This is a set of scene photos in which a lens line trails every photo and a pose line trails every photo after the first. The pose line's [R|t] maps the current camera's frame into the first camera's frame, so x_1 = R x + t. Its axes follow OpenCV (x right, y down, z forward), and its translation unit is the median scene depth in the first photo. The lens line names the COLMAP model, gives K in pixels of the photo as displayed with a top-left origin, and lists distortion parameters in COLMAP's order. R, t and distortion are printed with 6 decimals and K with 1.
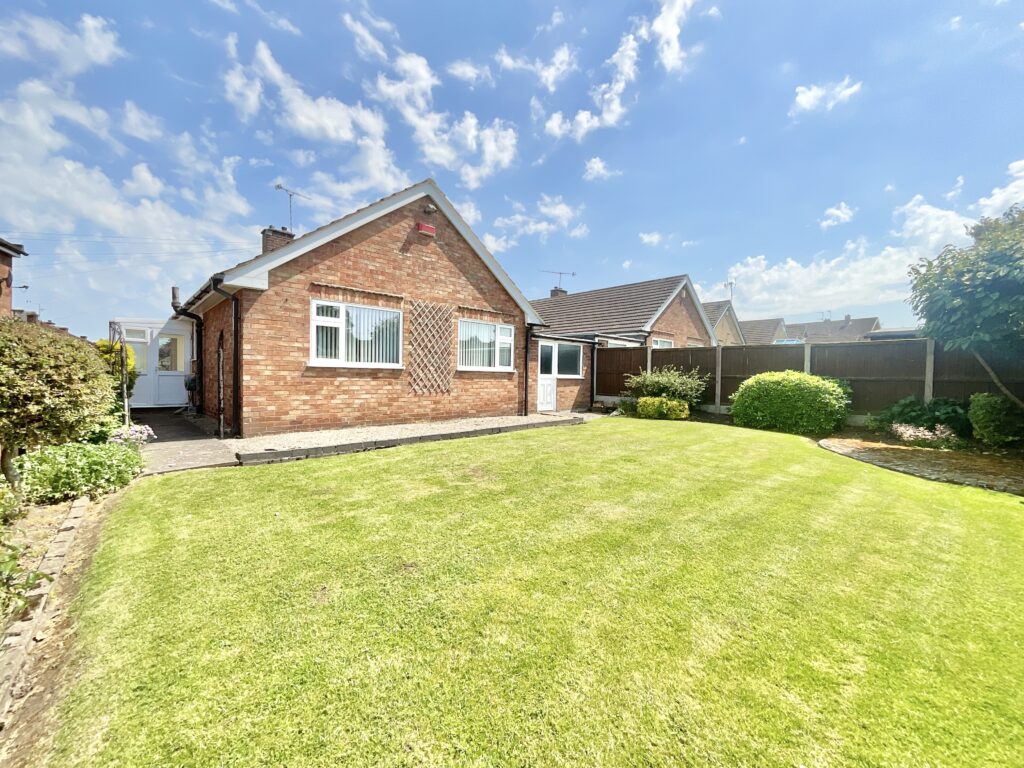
lens RADIAL K [[422.2, 0, 501.0], [0, 422.2, 381.2], [0, 0, 1]] dist [0.003355, -0.000046]
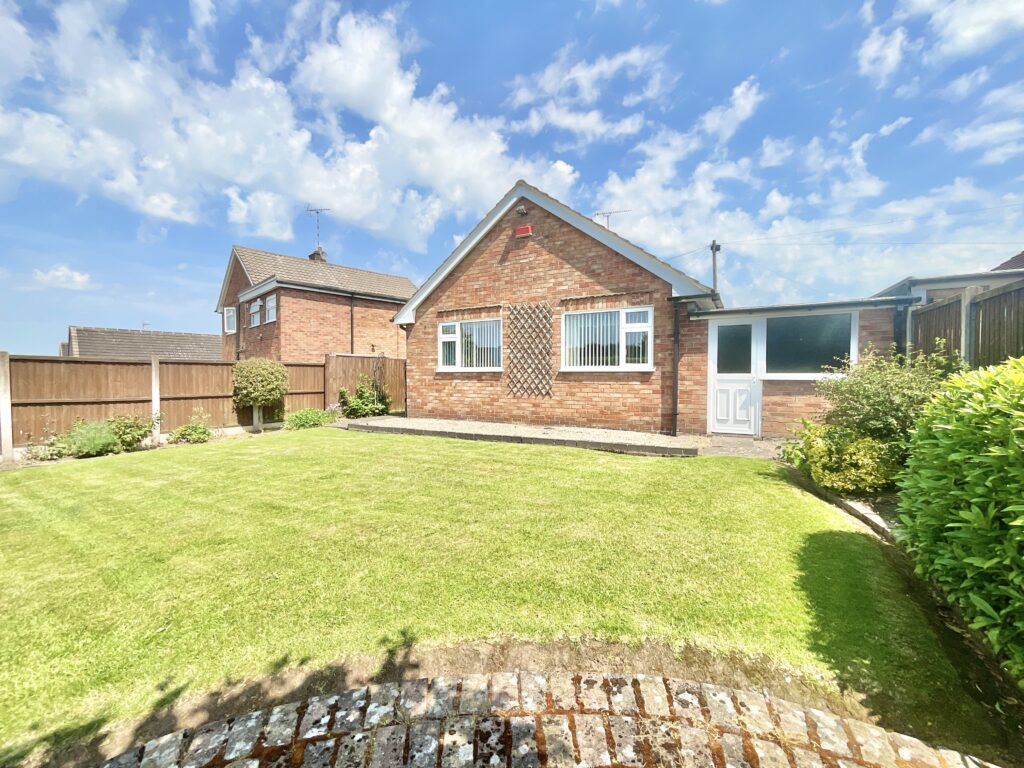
lens RADIAL K [[422.2, 0, 503.6], [0, 422.2, 387.4], [0, 0, 1]] dist [0.003355, -0.000046]
pose [[0.282059, 0.010857, -0.959336, 0.733899], [-0.007587, 0.999930, 0.009085, 0.000664], [0.959367, 0.004716, 0.282121, 0.640835]]
